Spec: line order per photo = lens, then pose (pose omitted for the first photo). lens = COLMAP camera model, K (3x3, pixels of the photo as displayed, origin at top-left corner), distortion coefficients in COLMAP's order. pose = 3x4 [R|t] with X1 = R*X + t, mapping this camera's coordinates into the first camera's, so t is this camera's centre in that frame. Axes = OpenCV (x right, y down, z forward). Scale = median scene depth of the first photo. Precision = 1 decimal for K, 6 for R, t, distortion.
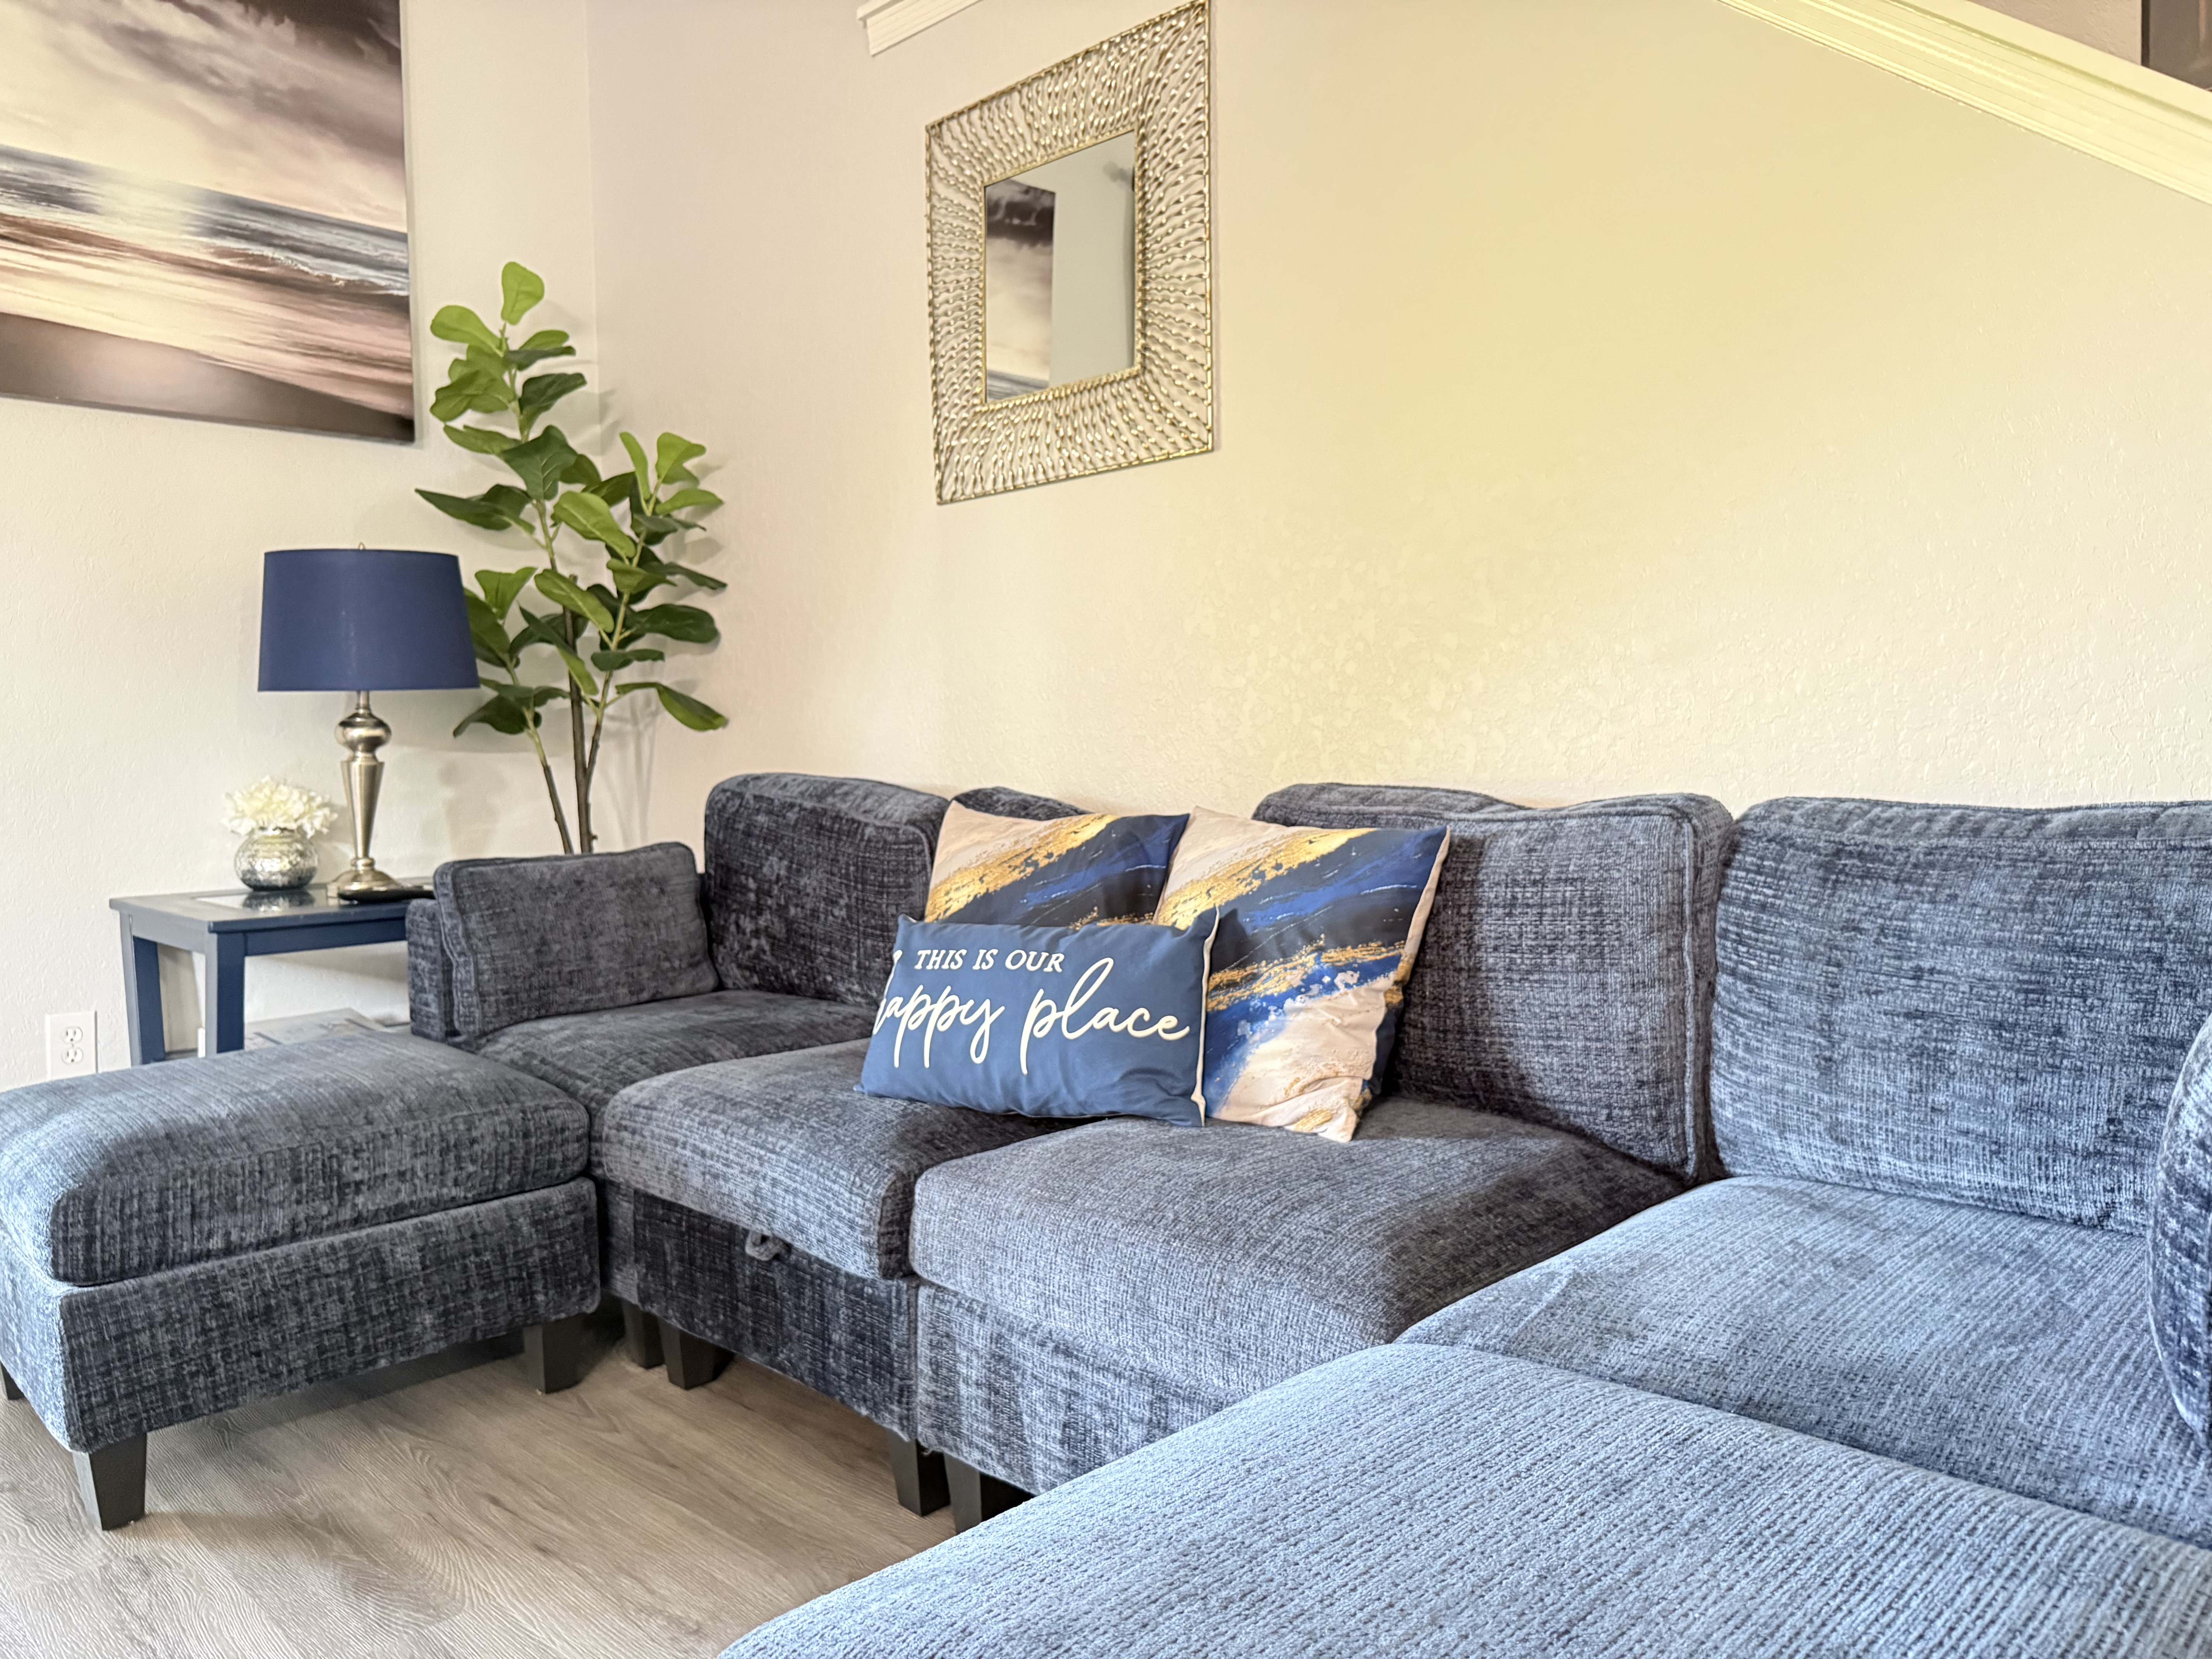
lens RADIAL K [[1578.4, 0, 1104.7], [0, 1578.4, 823.7], [0, 0, 1]] dist [0.061226, -0.082059]
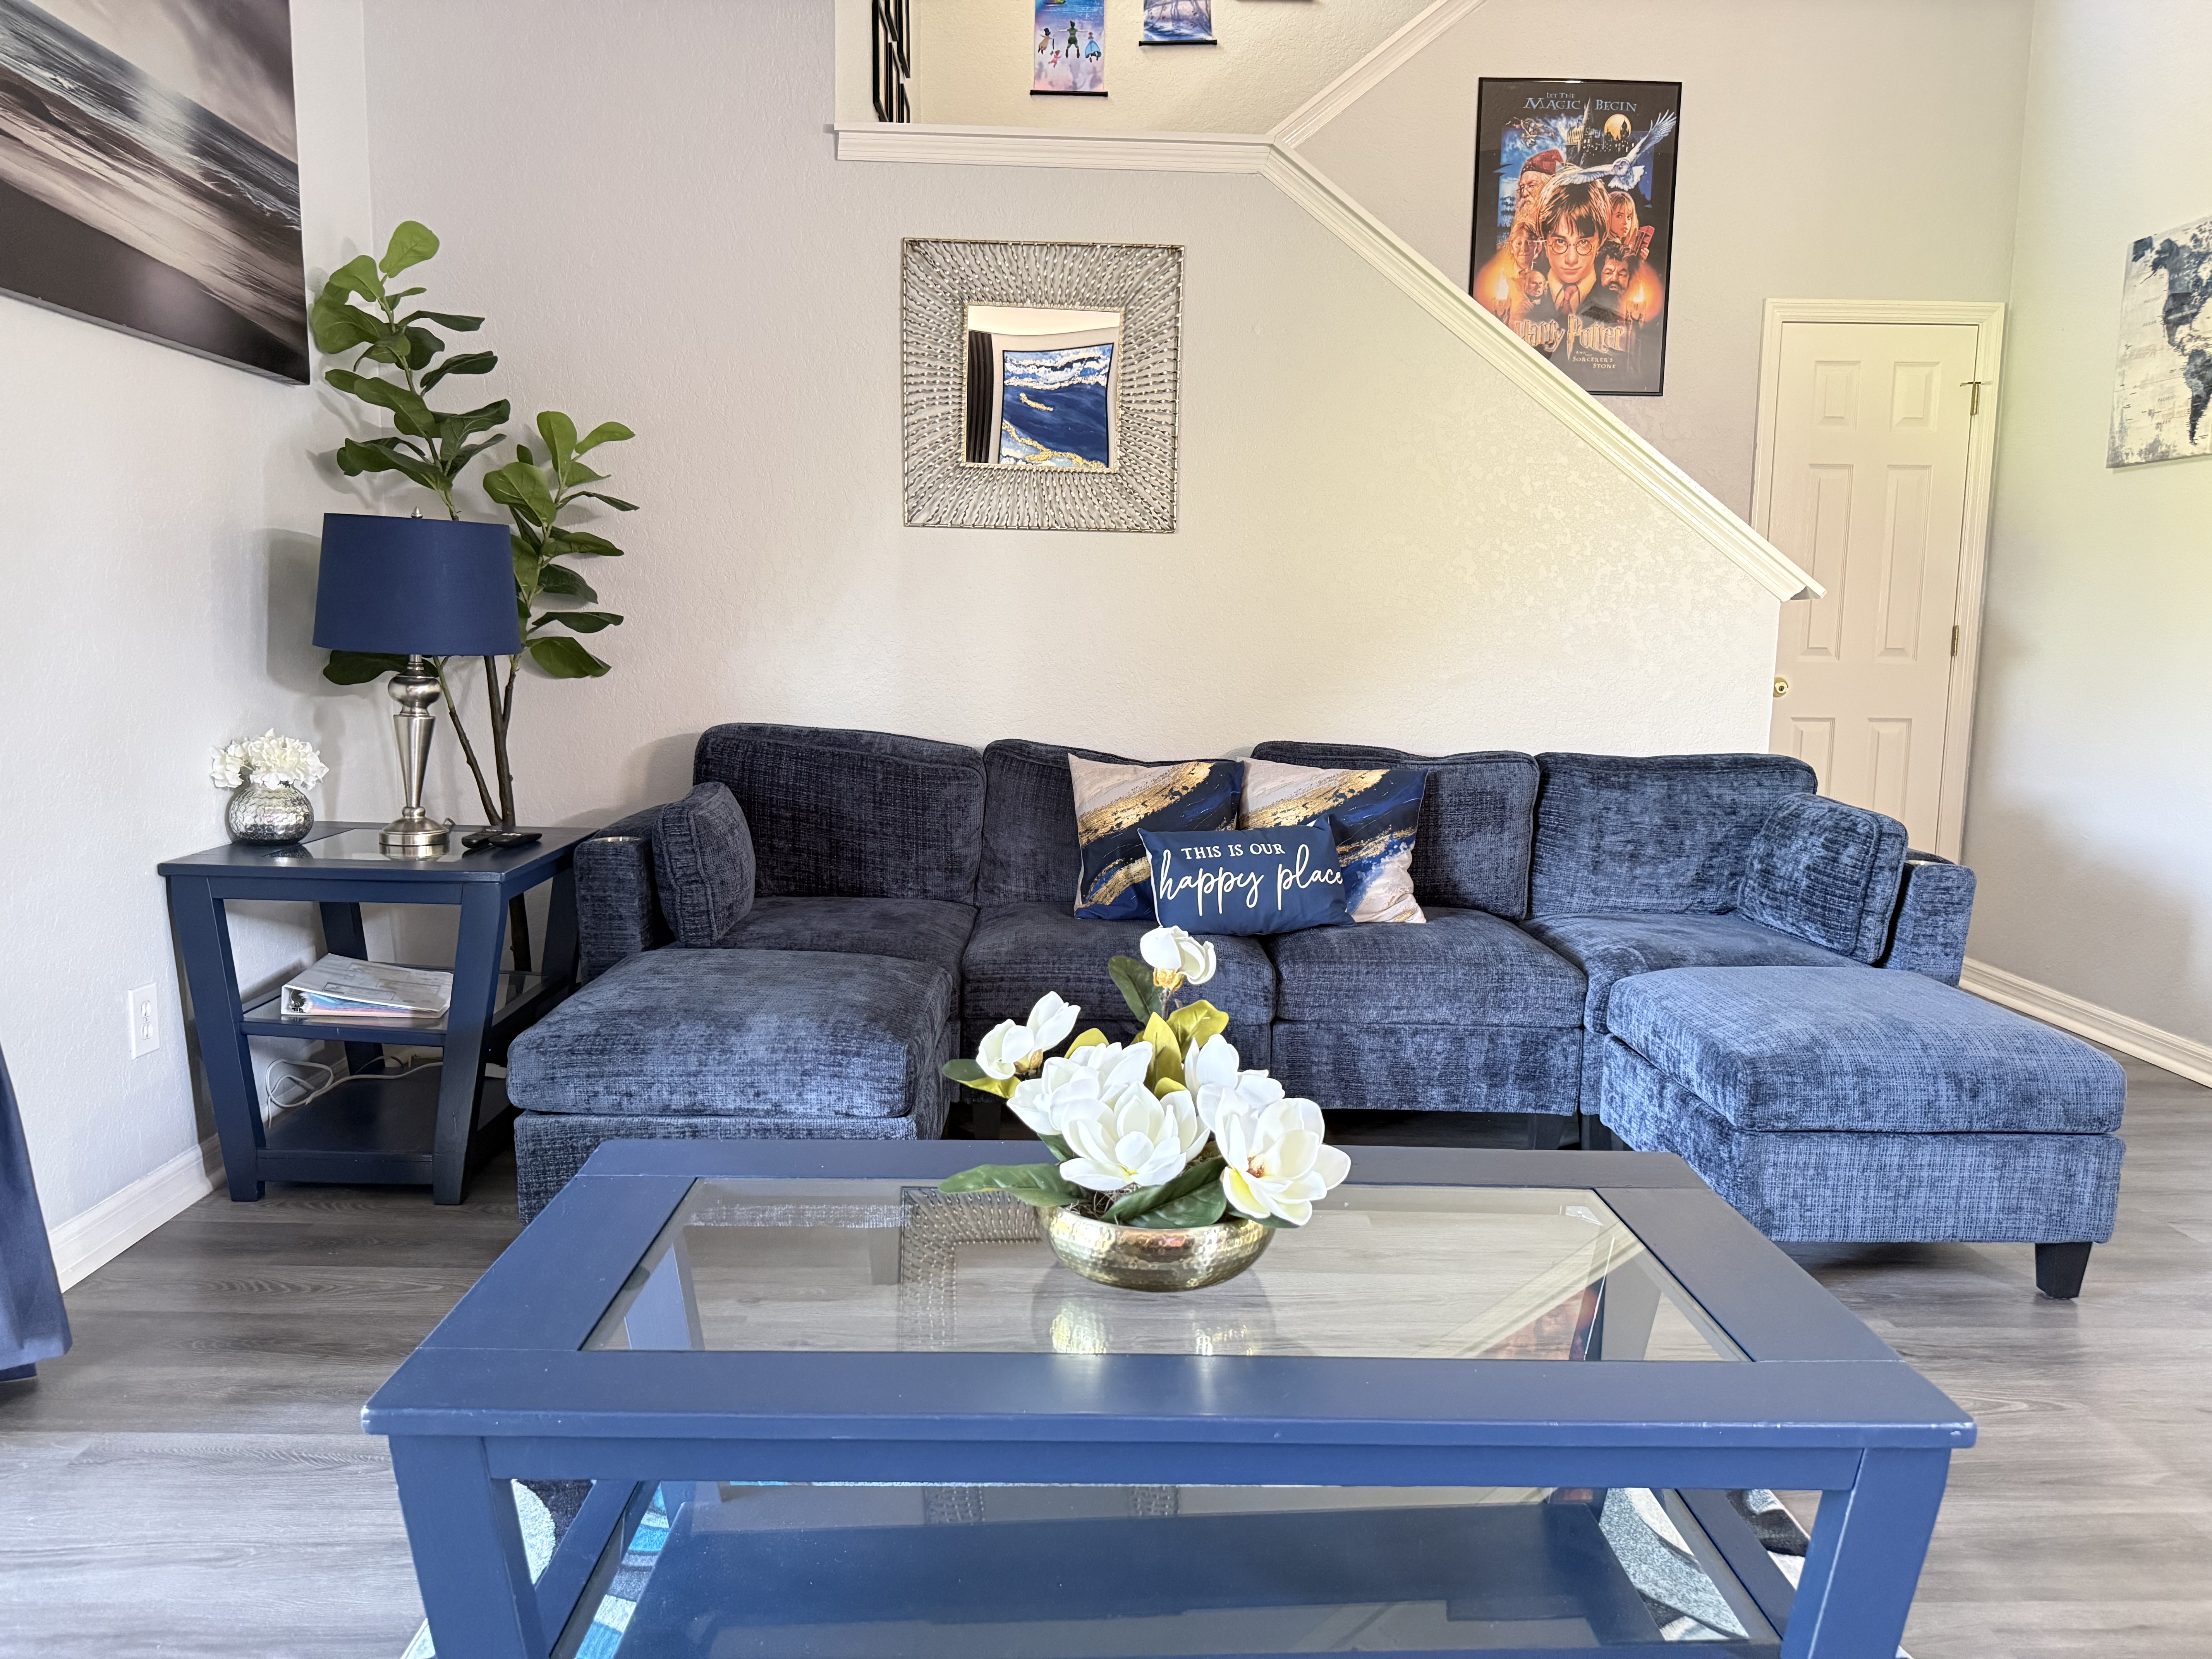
lens RADIAL K [[1578.4, 0, 1113.8], [0, 1578.4, 851.3], [0, 0, 1]] dist [0.061226, -0.082059]
pose [[0.684273, -0.070654, 0.725795, -1.499894], [-0.001101, 0.995194, 0.097917, -0.087905], [-0.729225, -0.067801, 0.680906, -0.098387]]
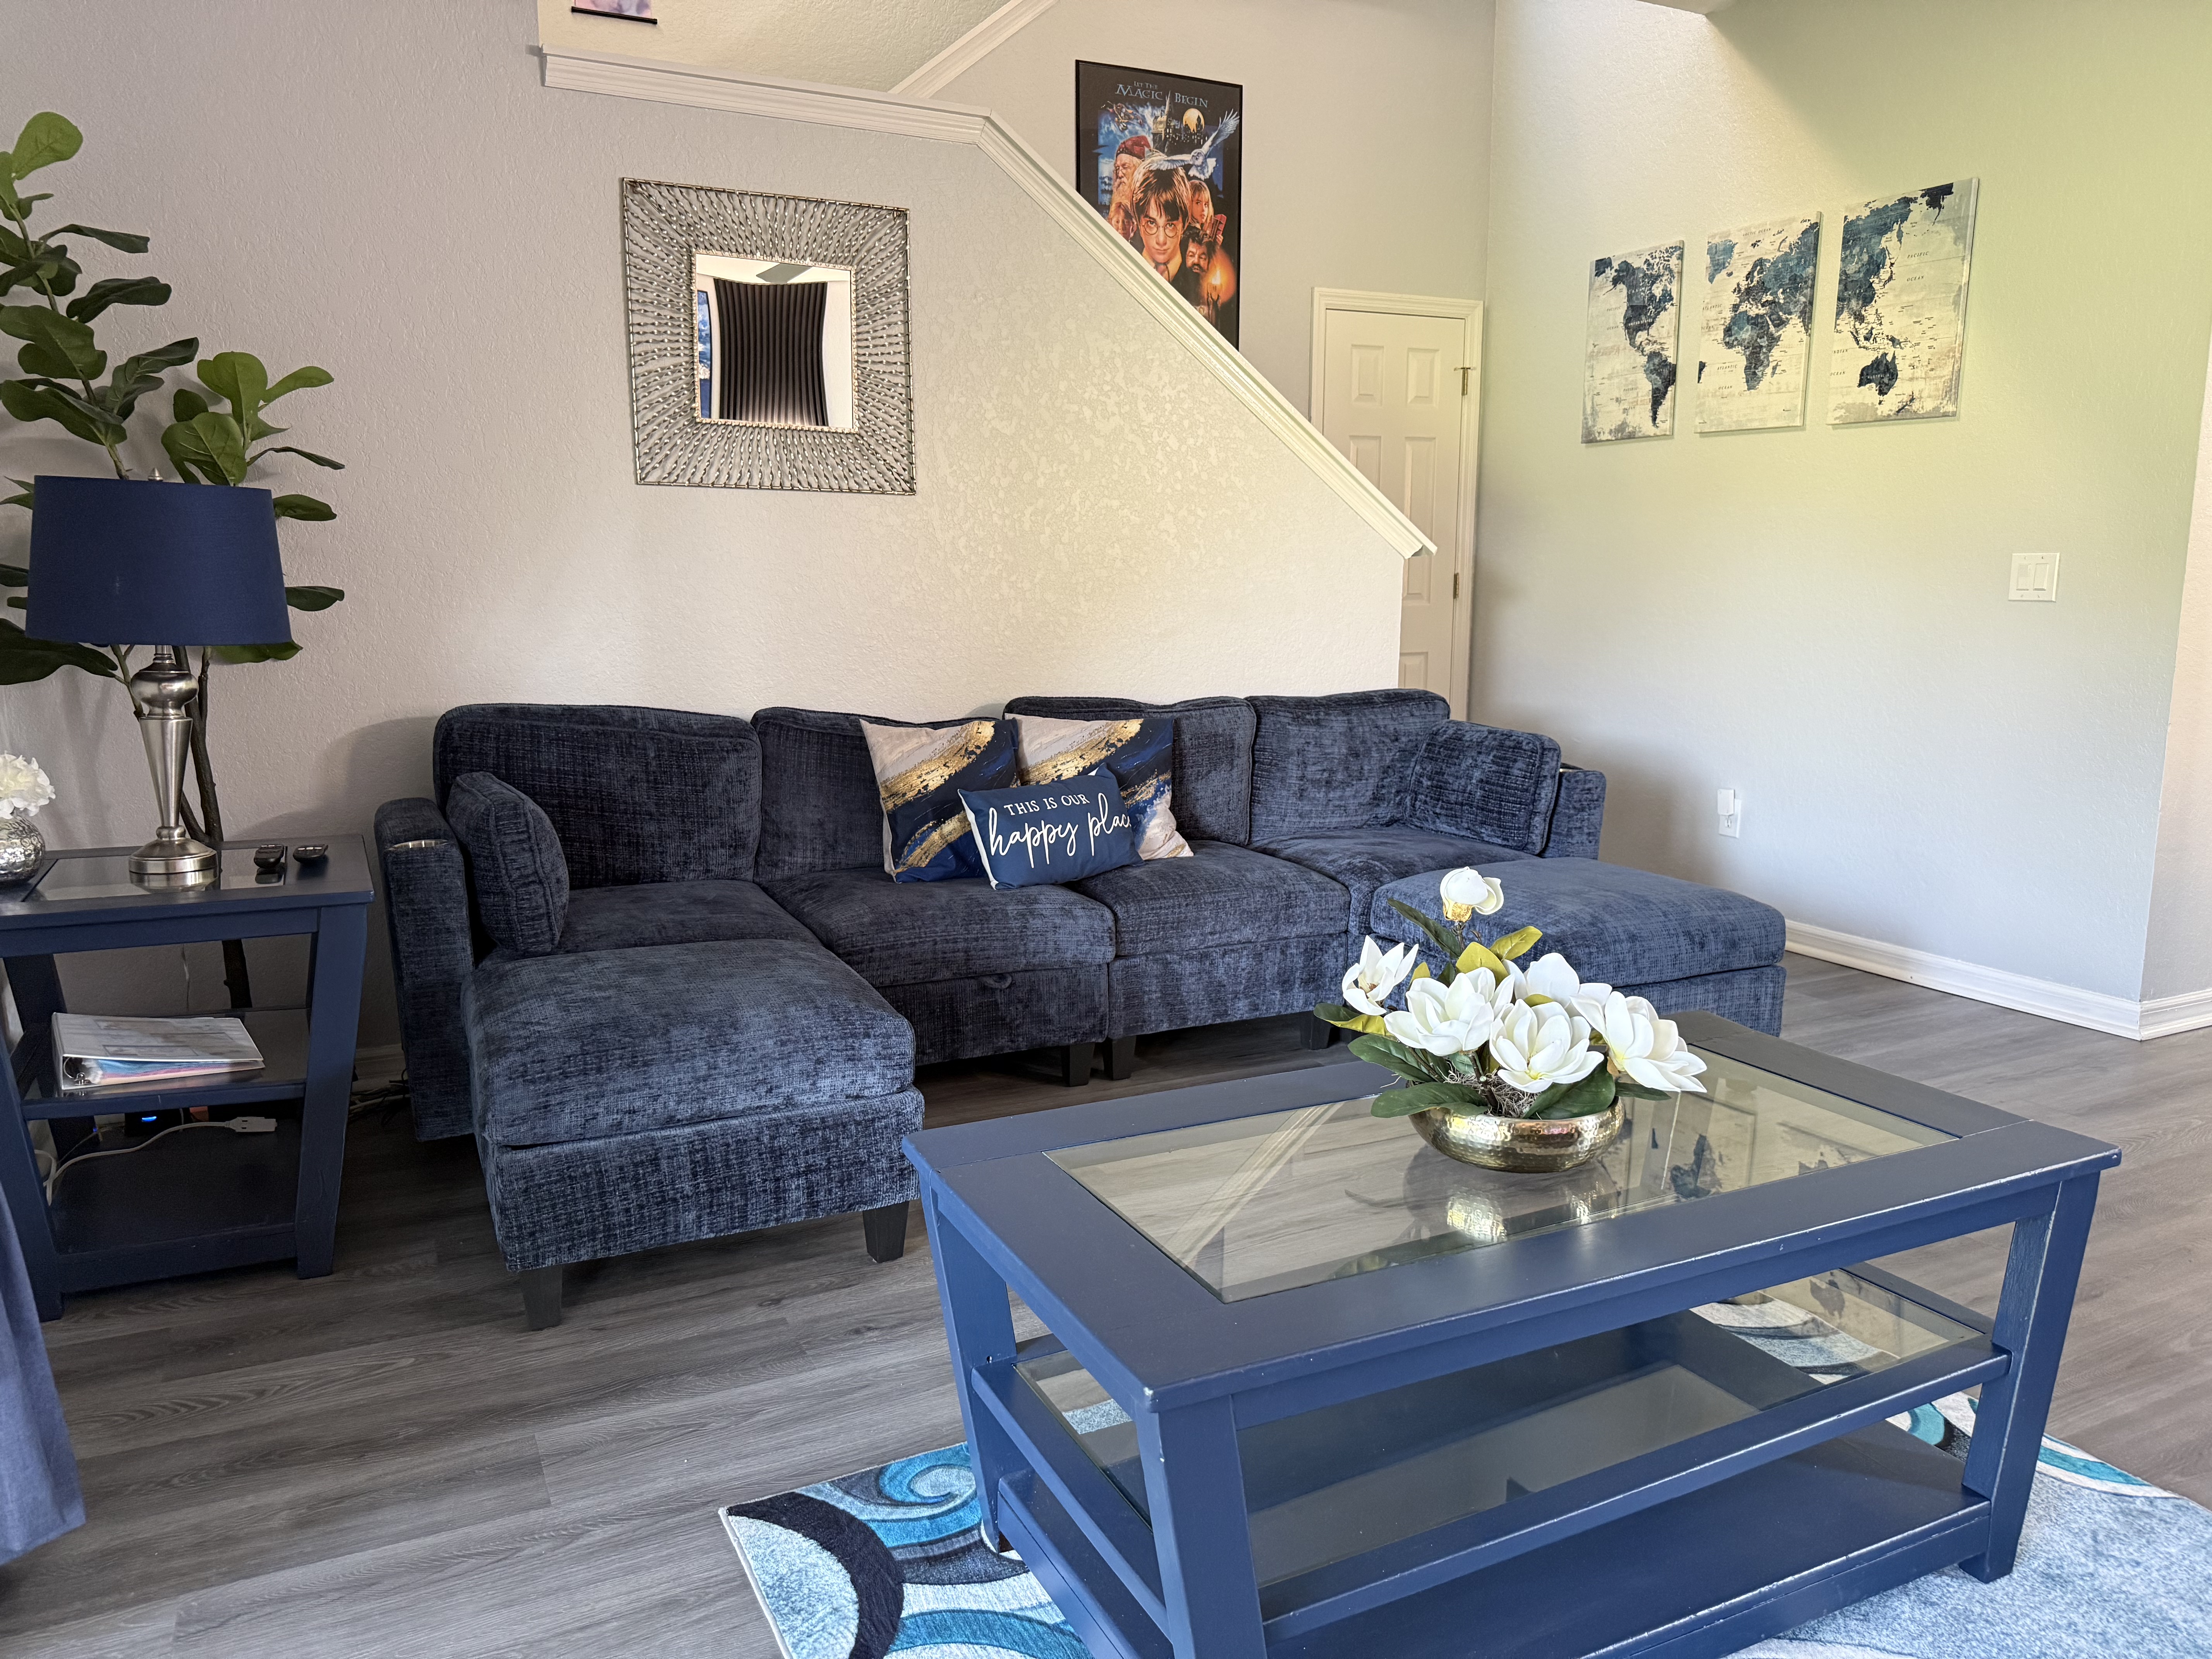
lens RADIAL K [[1578.4, 0, 1130.8], [0, 1578.4, 849.3], [0, 0, 1]] dist [0.061226, -0.082059]
pose [[0.308252, -0.143753, 0.940381, -1.865067], [0.031770, 0.989521, 0.140850, -0.122693], [-0.950774, -0.013542, 0.309589, 0.351832]]
